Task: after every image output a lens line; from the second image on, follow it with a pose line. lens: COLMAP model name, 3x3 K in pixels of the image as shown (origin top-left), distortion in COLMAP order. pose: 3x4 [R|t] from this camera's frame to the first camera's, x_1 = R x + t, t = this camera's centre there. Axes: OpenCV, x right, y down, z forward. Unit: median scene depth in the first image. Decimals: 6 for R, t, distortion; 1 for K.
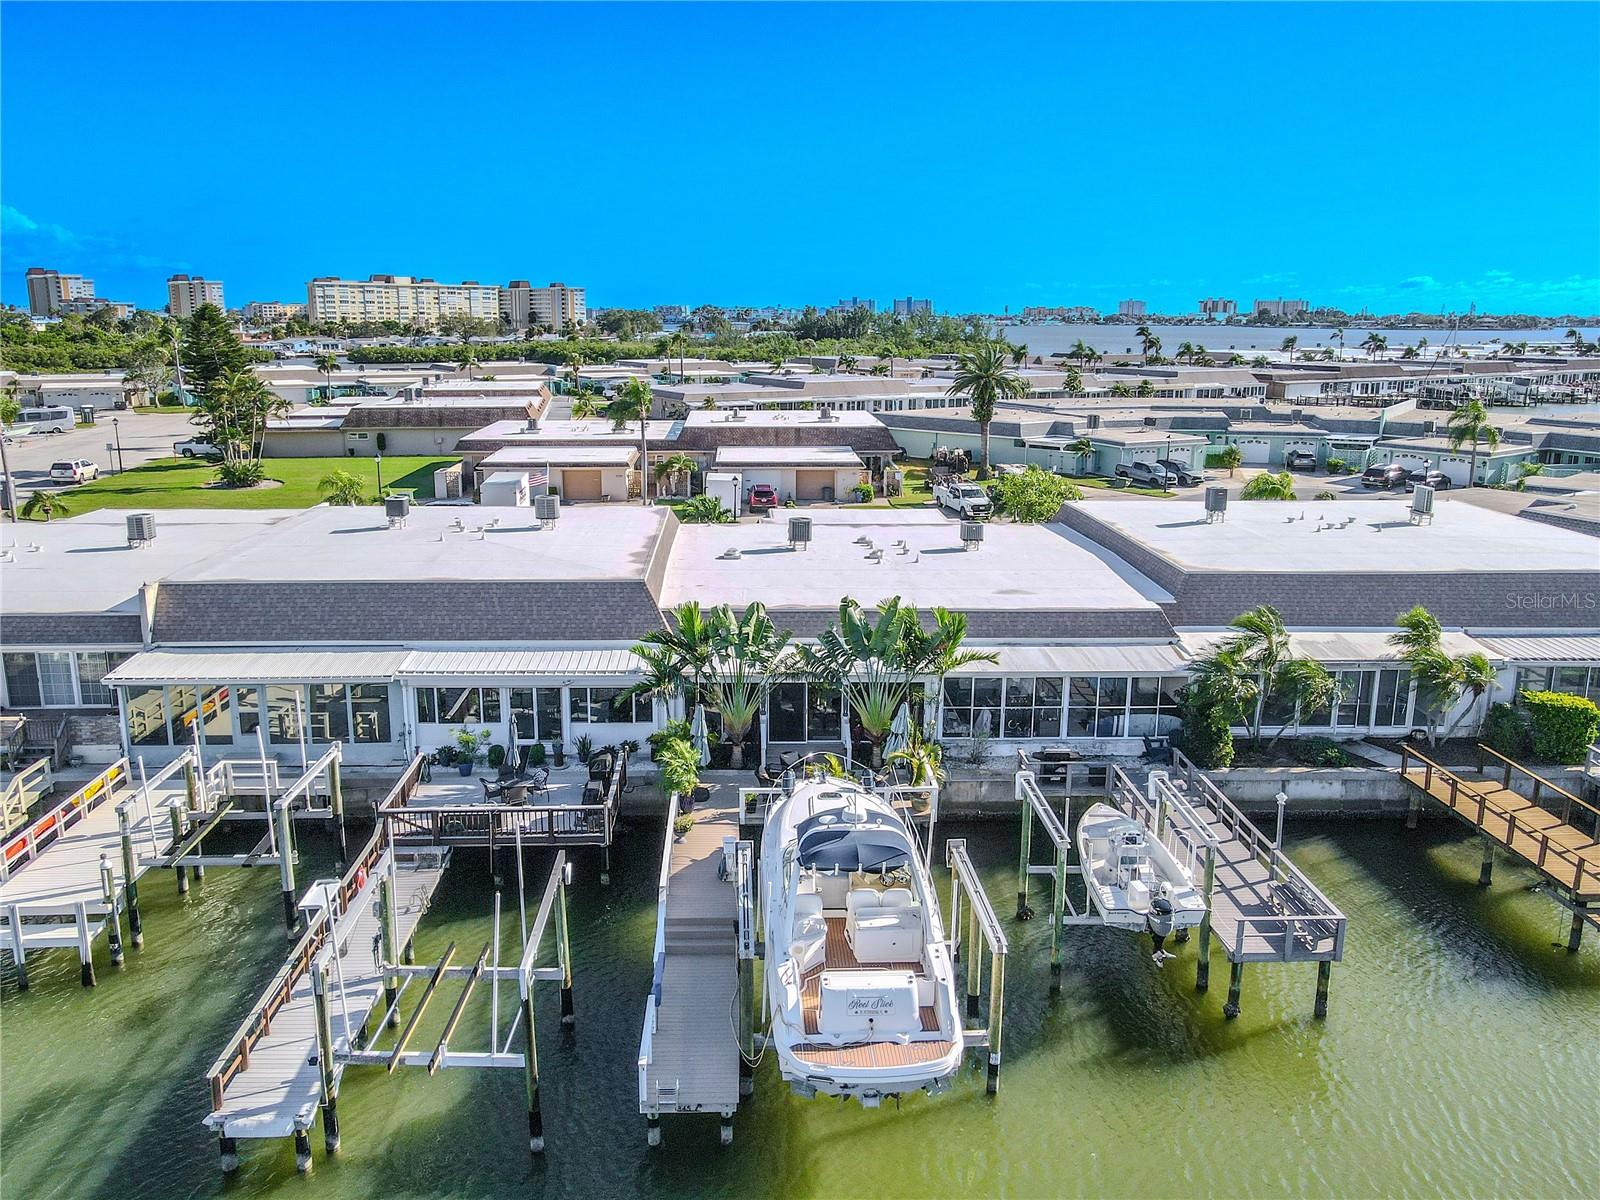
lens RADIAL K [[1263.4, 0, 759.1], [0, 1263.4, 592.0], [0, 0, 1]] dist [0.011361, 0.010269]
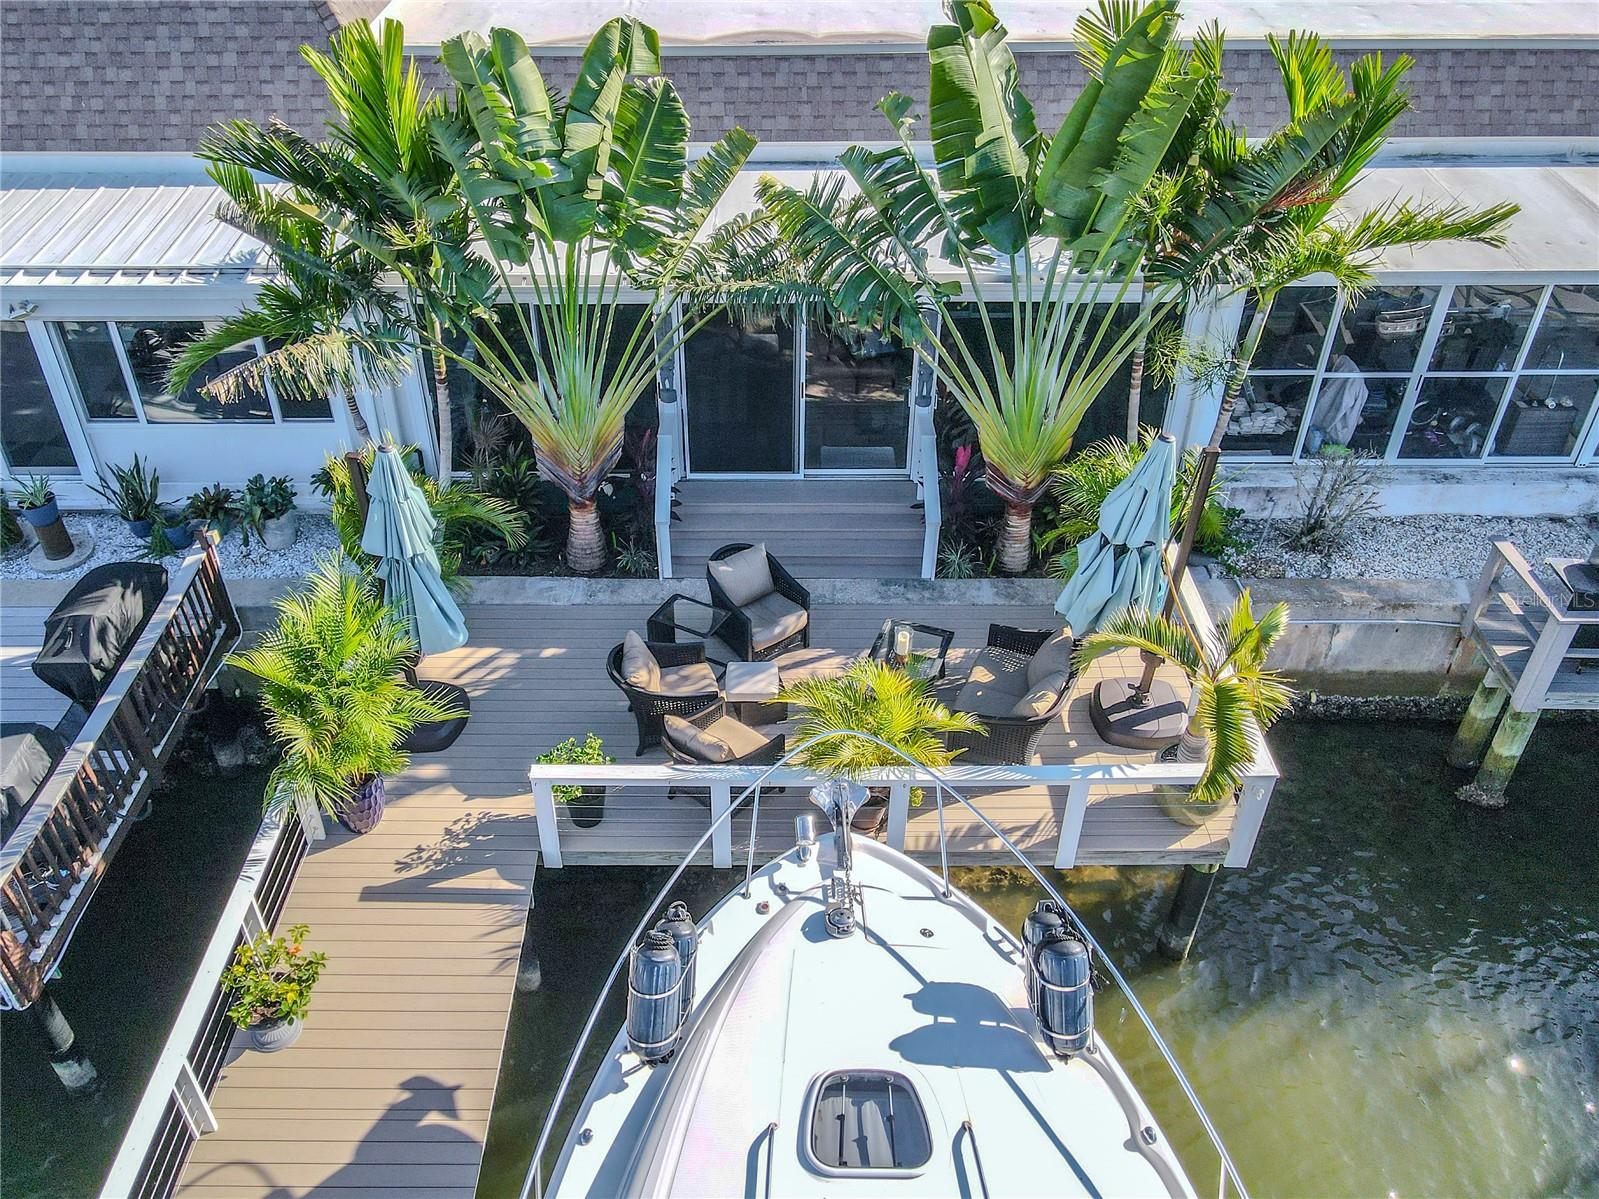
lens RADIAL K [[1271.3, 0, 745.7], [0, 1271.3, 555.7], [0, 0, 1]] dist [0.010537, 0.011788]
pose [[0.999297, 0.007872, -0.036658, 0.037106], [0.007127, 0.920006, 0.391839, 0.006510], [0.036810, -0.391825, 0.919303, 0.719027]]
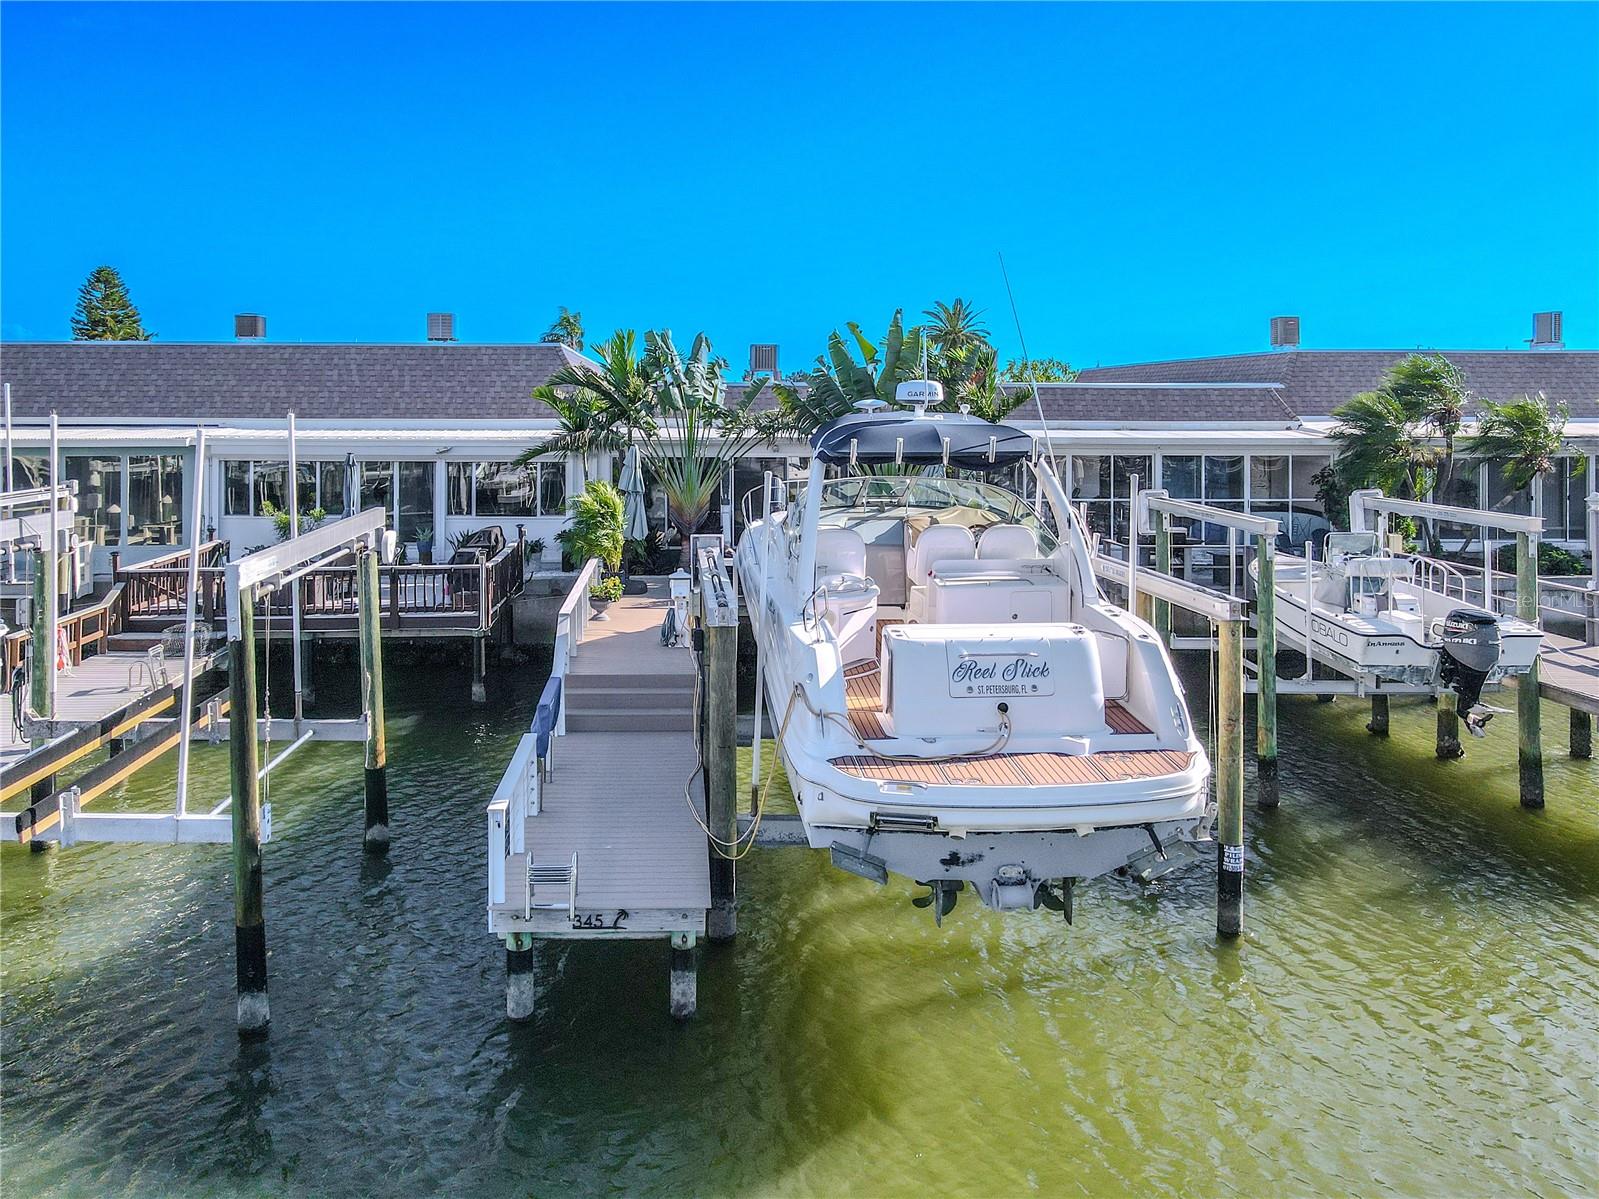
lens RADIAL K [[1243.2, 0, 703.5], [0, 1243.2, 419.4], [0, 0, 1]] dist [0.002238, -0.000690]
pose [[0.999978, 0.000473, 0.006671, -0.013902], [0.001000, 0.975718, -0.219026, 0.210857], [-0.006612, 0.219028, 0.975696, 0.340600]]
